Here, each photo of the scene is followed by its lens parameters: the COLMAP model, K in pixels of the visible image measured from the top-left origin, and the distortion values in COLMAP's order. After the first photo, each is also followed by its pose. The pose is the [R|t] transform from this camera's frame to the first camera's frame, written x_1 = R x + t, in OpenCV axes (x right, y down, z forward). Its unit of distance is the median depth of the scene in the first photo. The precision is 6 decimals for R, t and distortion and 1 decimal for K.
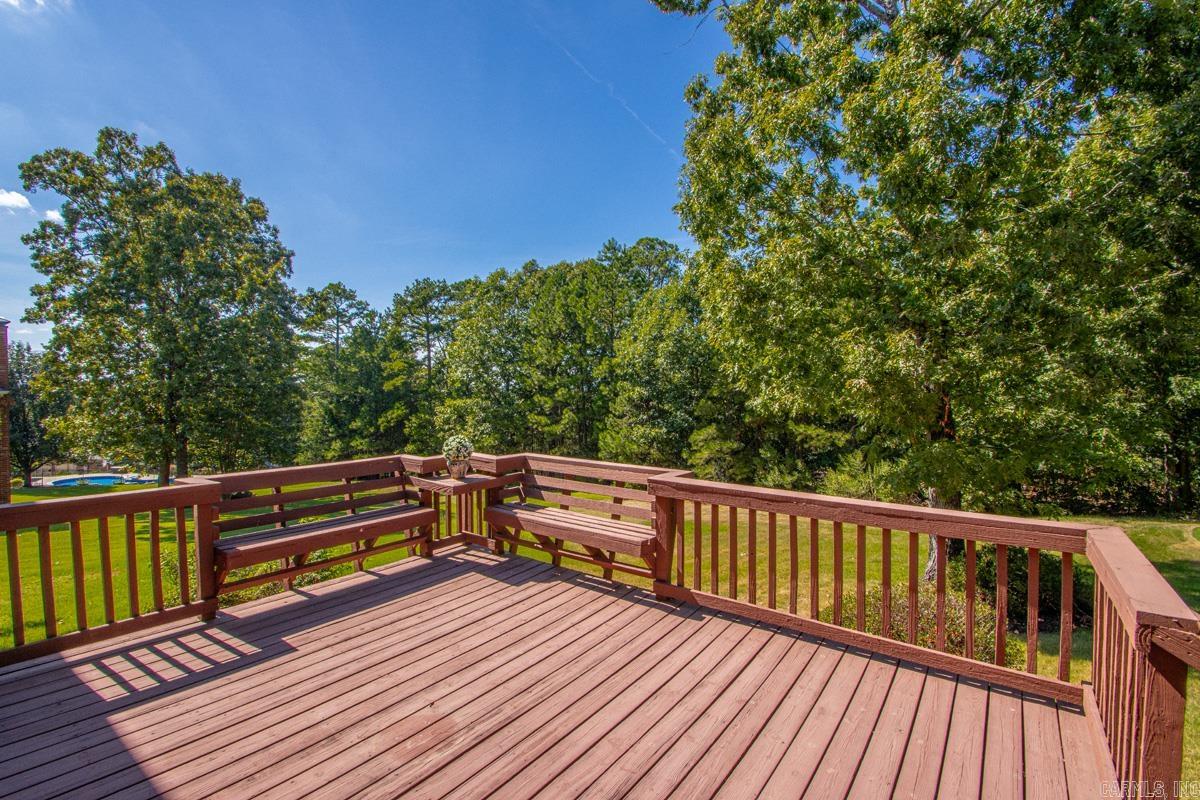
lens RADIAL K [[551.1, 0, 585.1], [0, 551.1, 399.2], [0, 0, 1]] dist [0.013436, -0.016599]
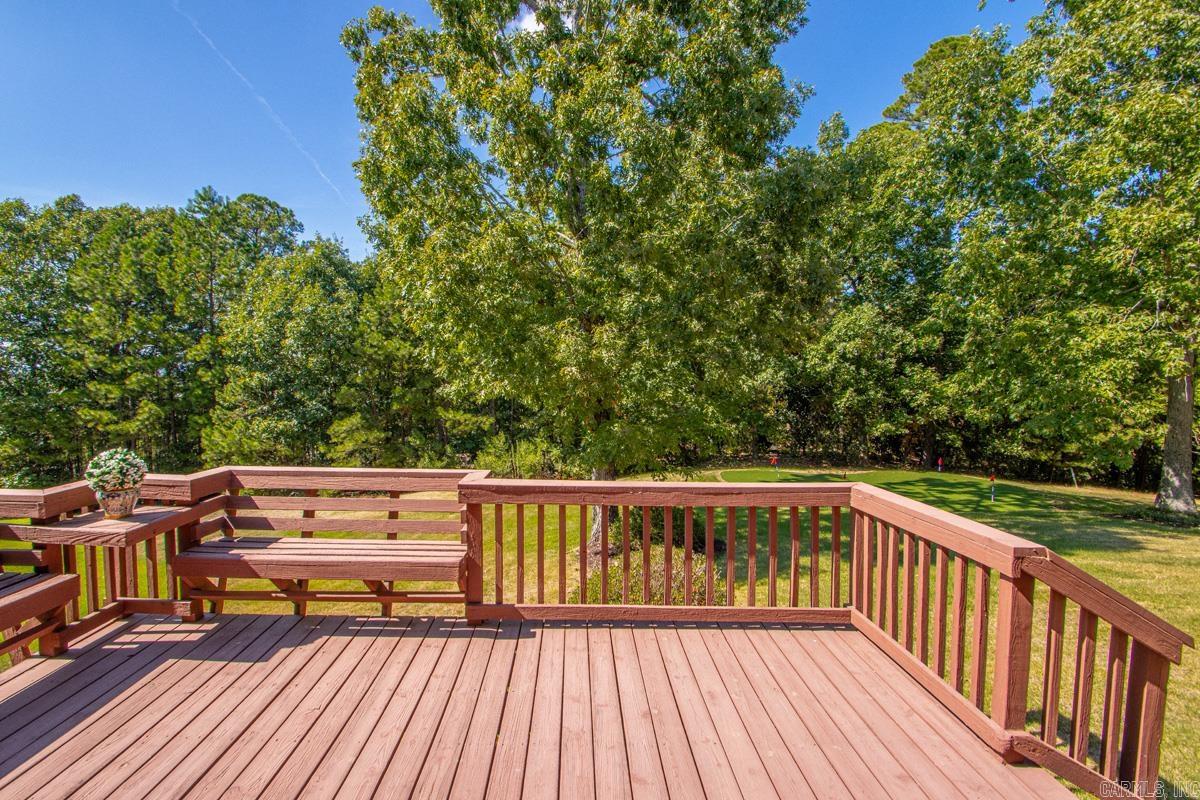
lens RADIAL K [[554.2, 0, 579.2], [0, 554.2, 399.5], [0, 0, 1]] dist [0.017121, -0.018549]
pose [[0.791378, -0.021560, 0.610947, -0.038281], [0.006194, 0.999609, 0.027252, -0.000665], [-0.611296, -0.017782, 0.791202, 0.036116]]
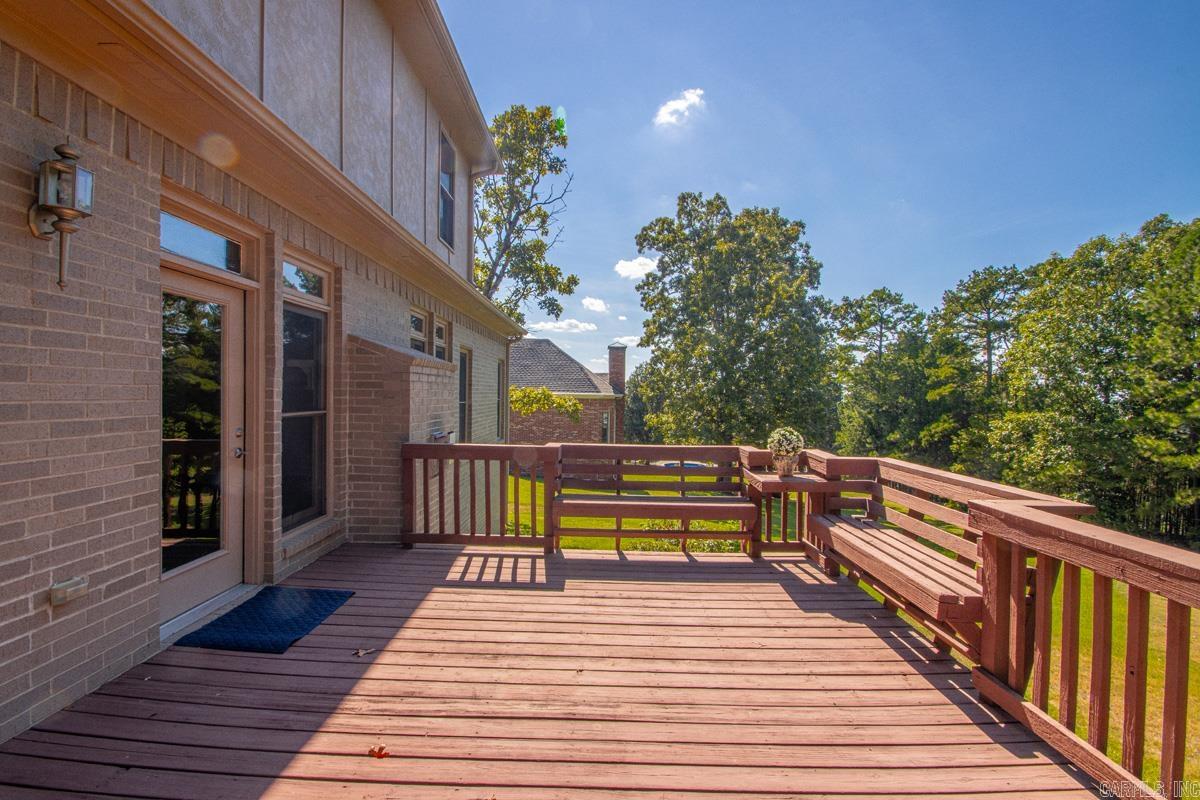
lens RADIAL K [[556.3, 0, 591.8], [0, 556.3, 395.9], [0, 0, 1]] dist [0.017383, -0.017571]
pose [[0.605093, 0.010325, -0.796087, 0.055956], [-0.030875, 0.999468, -0.010504, 0.006656], [0.795556, 0.030935, 0.605090, 0.040586]]
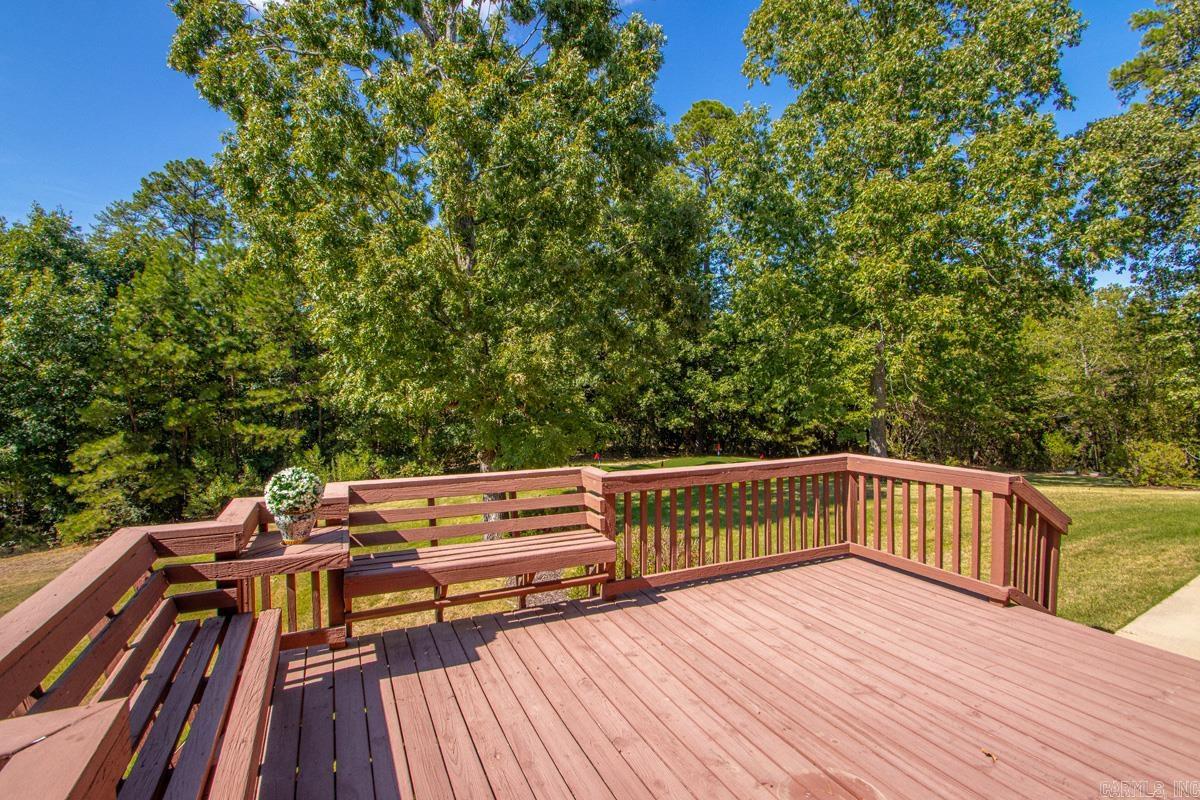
lens RADIAL K [[554.2, 0, 579.2], [0, 554.2, 399.5], [0, 0, 1]] dist [0.017121, -0.018549]
pose [[0.481016, -0.034913, 0.876016, -0.112787], [0.026042, 0.999335, 0.025529, -0.002151], [-0.876325, 0.010533, 0.481605, 0.089028]]
